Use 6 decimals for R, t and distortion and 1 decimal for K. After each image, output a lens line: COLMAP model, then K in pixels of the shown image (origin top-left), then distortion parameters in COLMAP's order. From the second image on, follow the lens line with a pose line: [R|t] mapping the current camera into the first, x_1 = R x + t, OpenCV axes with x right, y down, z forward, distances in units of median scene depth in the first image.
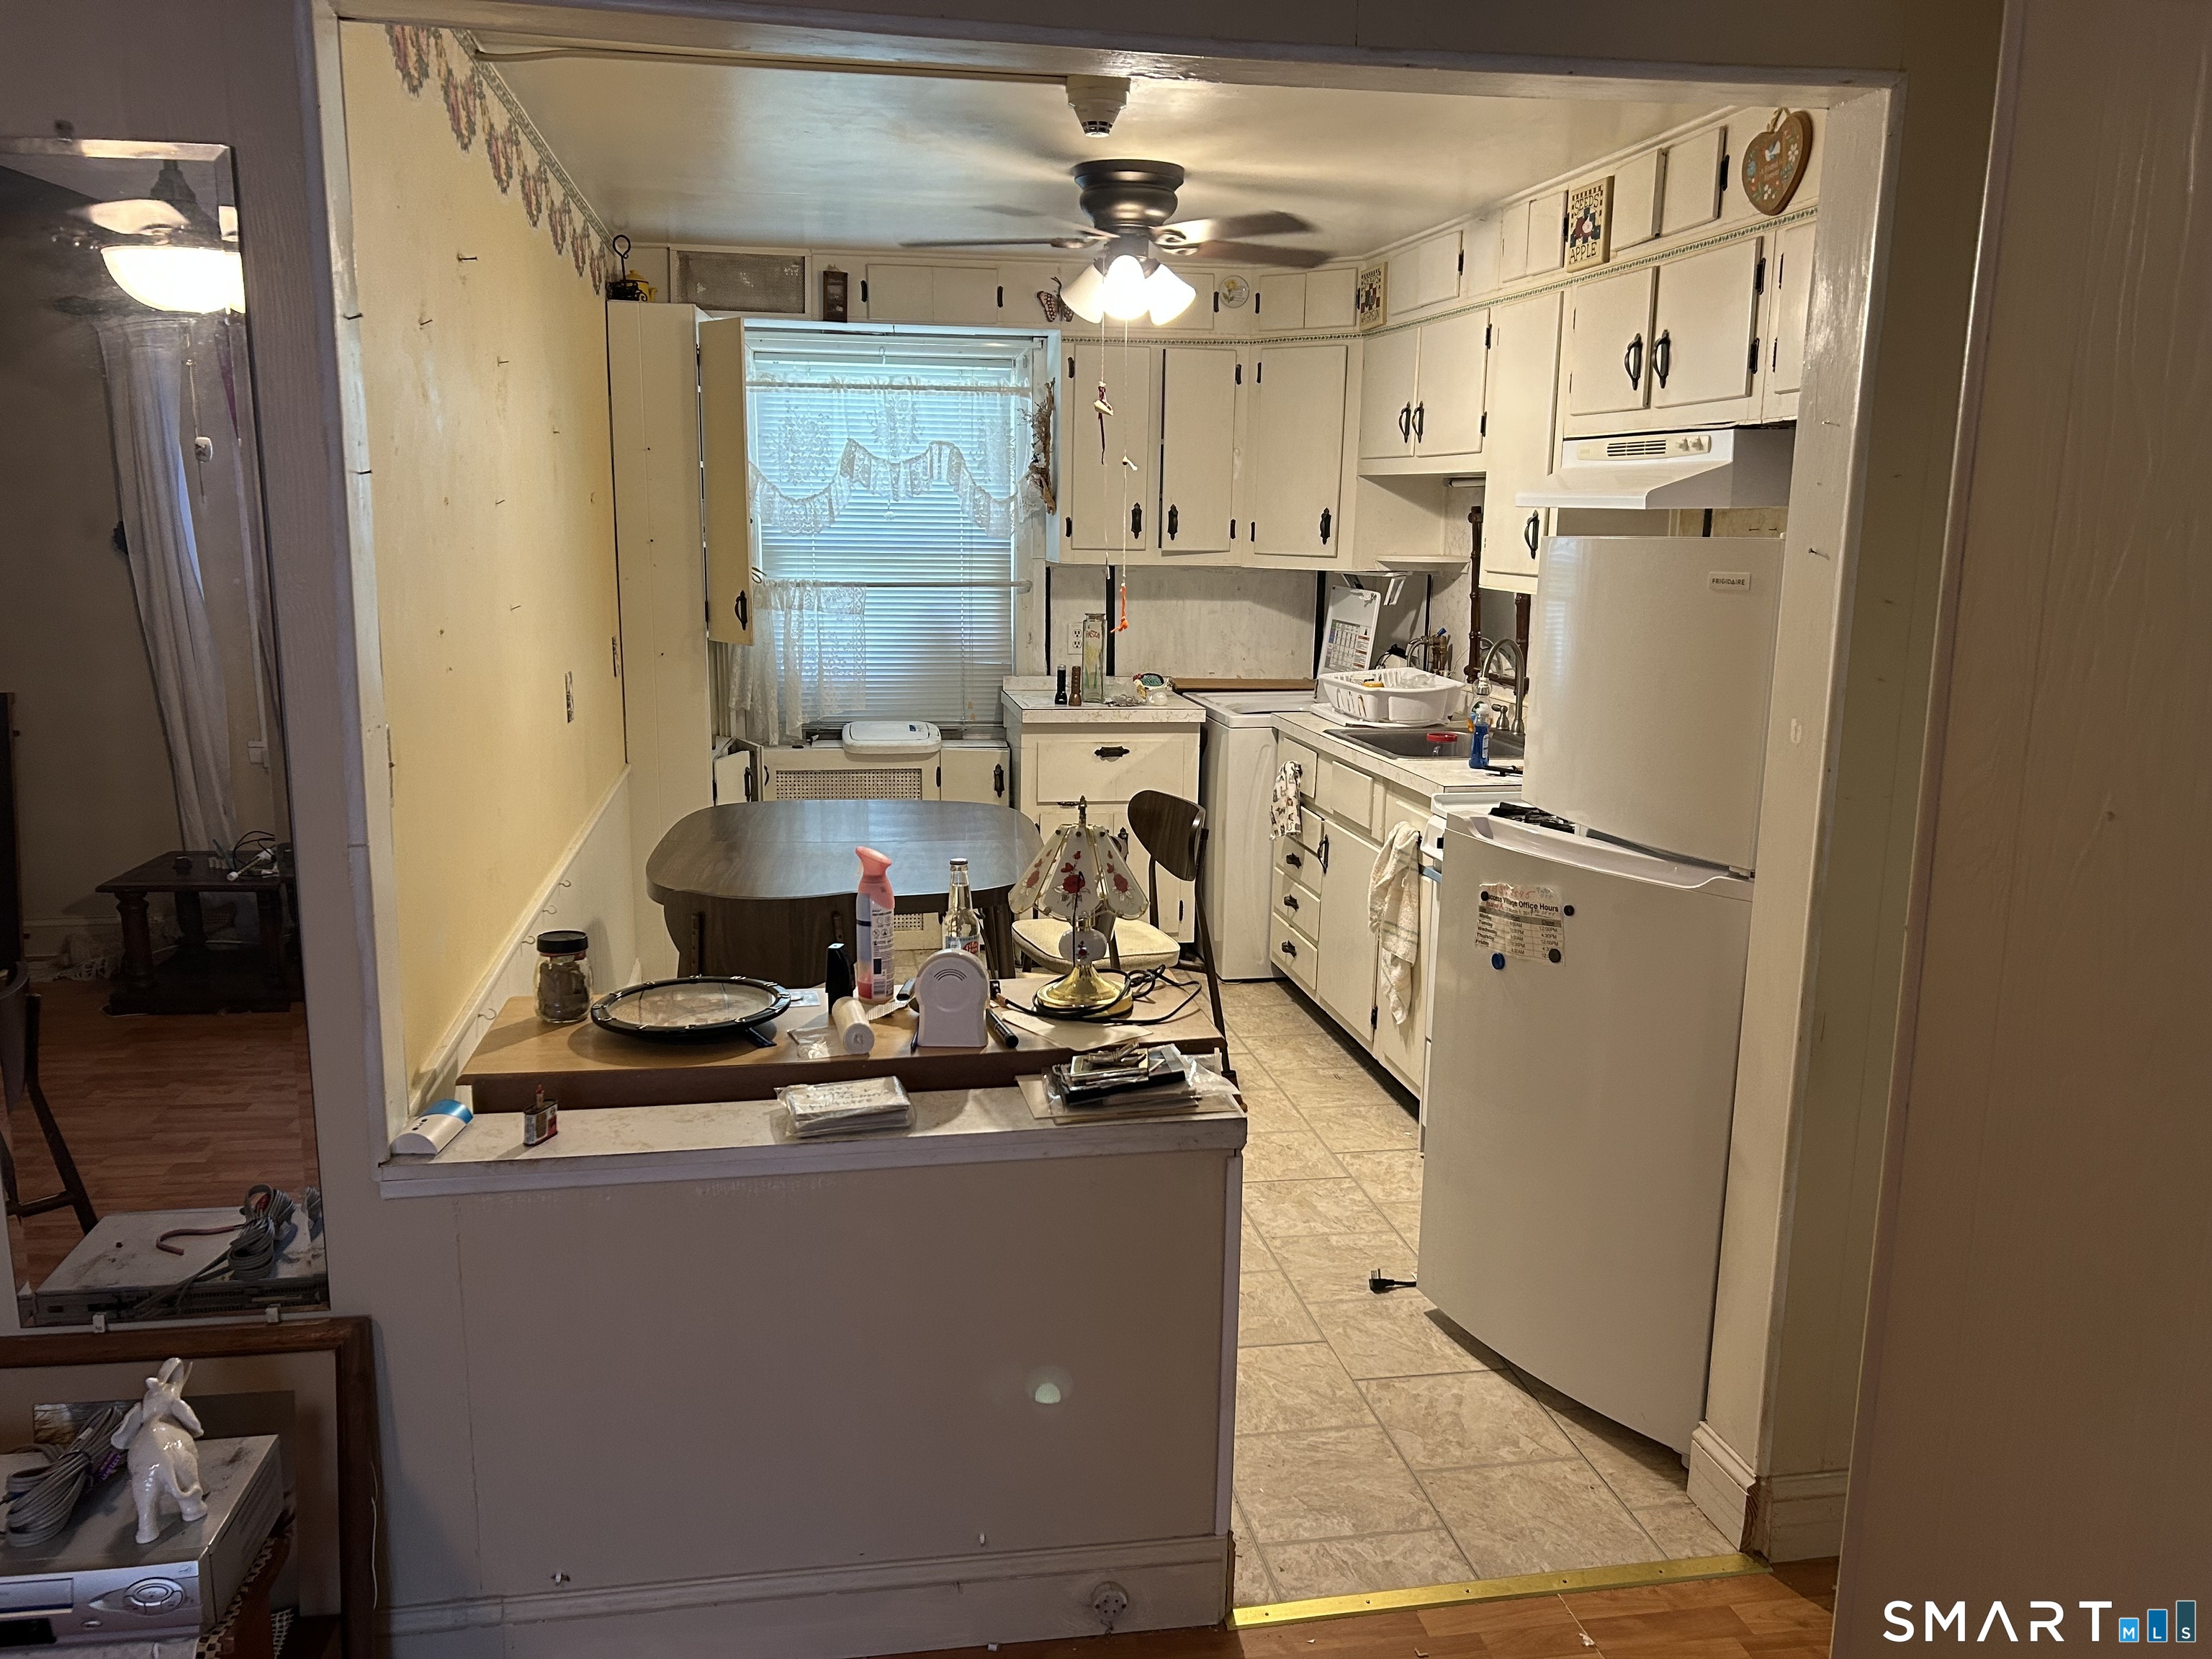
lens RADIAL K [[1647.7, 0, 1097.4], [0, 1647.7, 833.6], [0, 0, 1]] dist [0.006662, -0.007285]
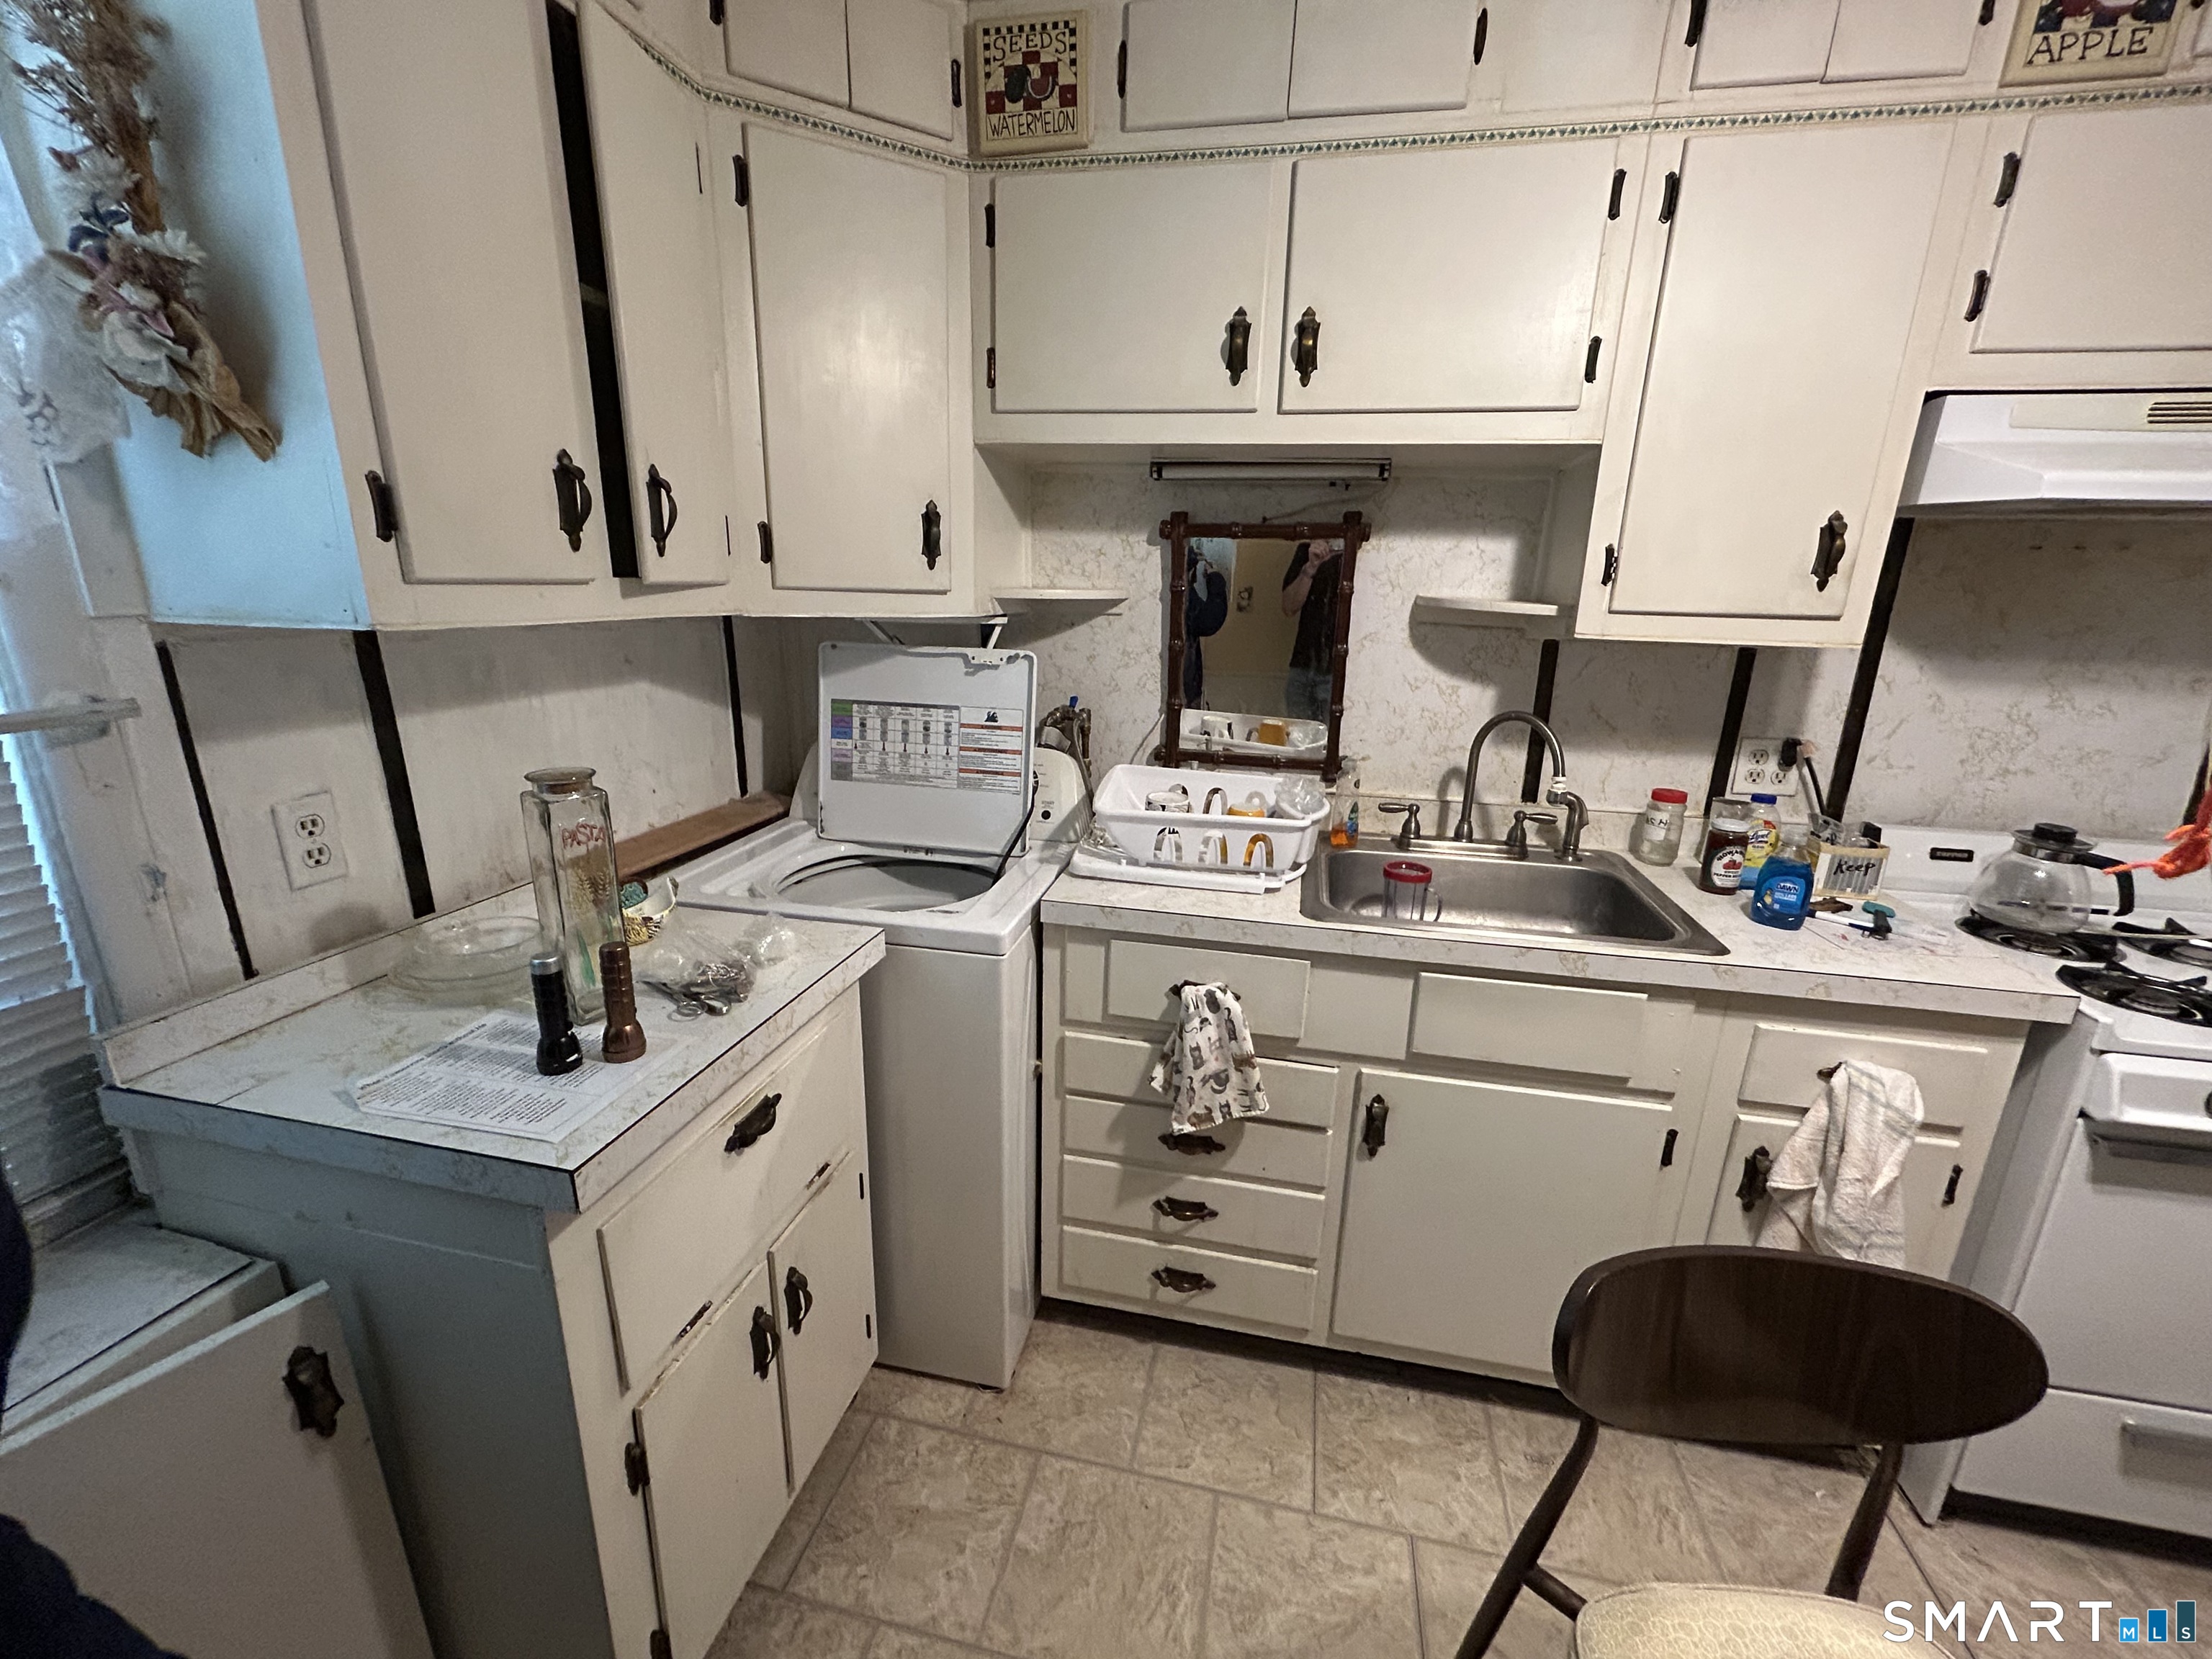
lens RADIAL K [[909.2, 0, 1181.5], [0, 909.2, 842.1], [0, 0, 1]] dist [-0.003467, 0.000587]
pose [[0.386004, -0.258617, 0.885505, -0.212443], [0.159614, 0.964146, 0.212006, -0.242344], [-0.908584, 0.059503, 0.413443, 1.405057]]
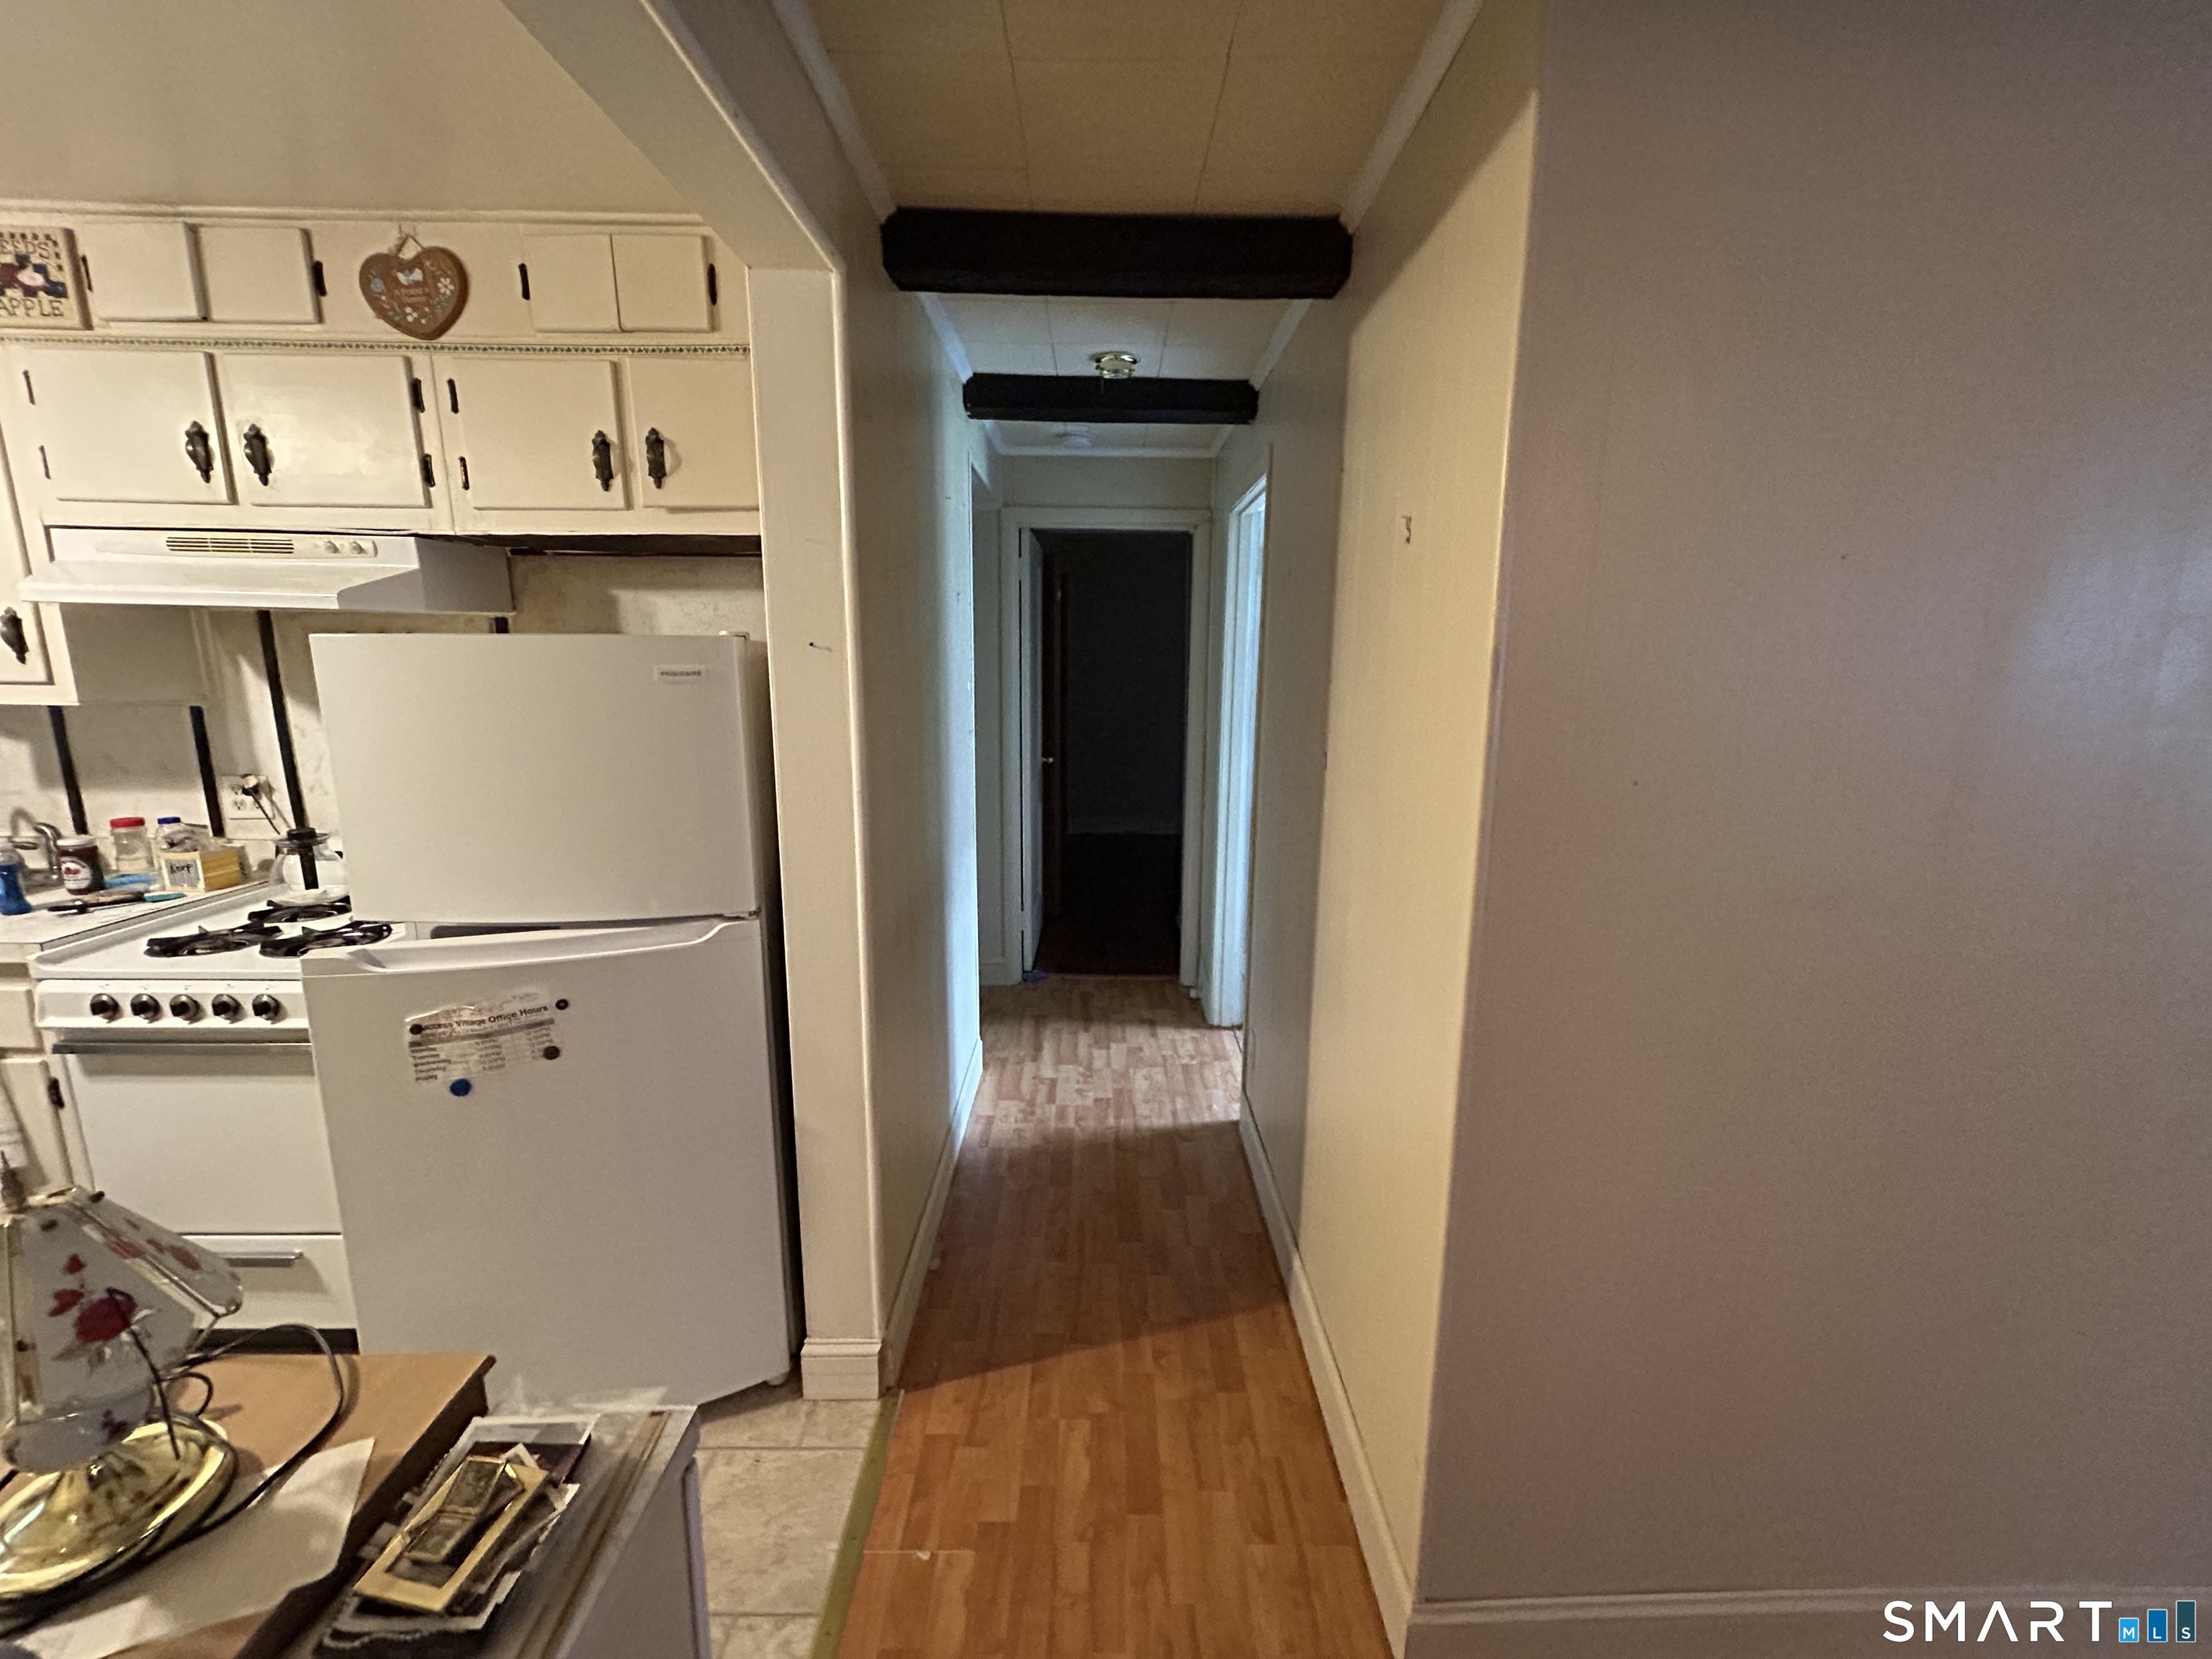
lens RADIAL K [[909.2, 0, 1118.3], [0, 909.2, 835.8], [0, 0, 1]] dist [-0.003467, 0.000587]
pose [[0.159106, -0.197842, 0.967235, -0.154885], [0.175787, 0.969737, 0.169437, -0.076485], [-0.971486, 0.143069, 0.189069, 0.475198]]
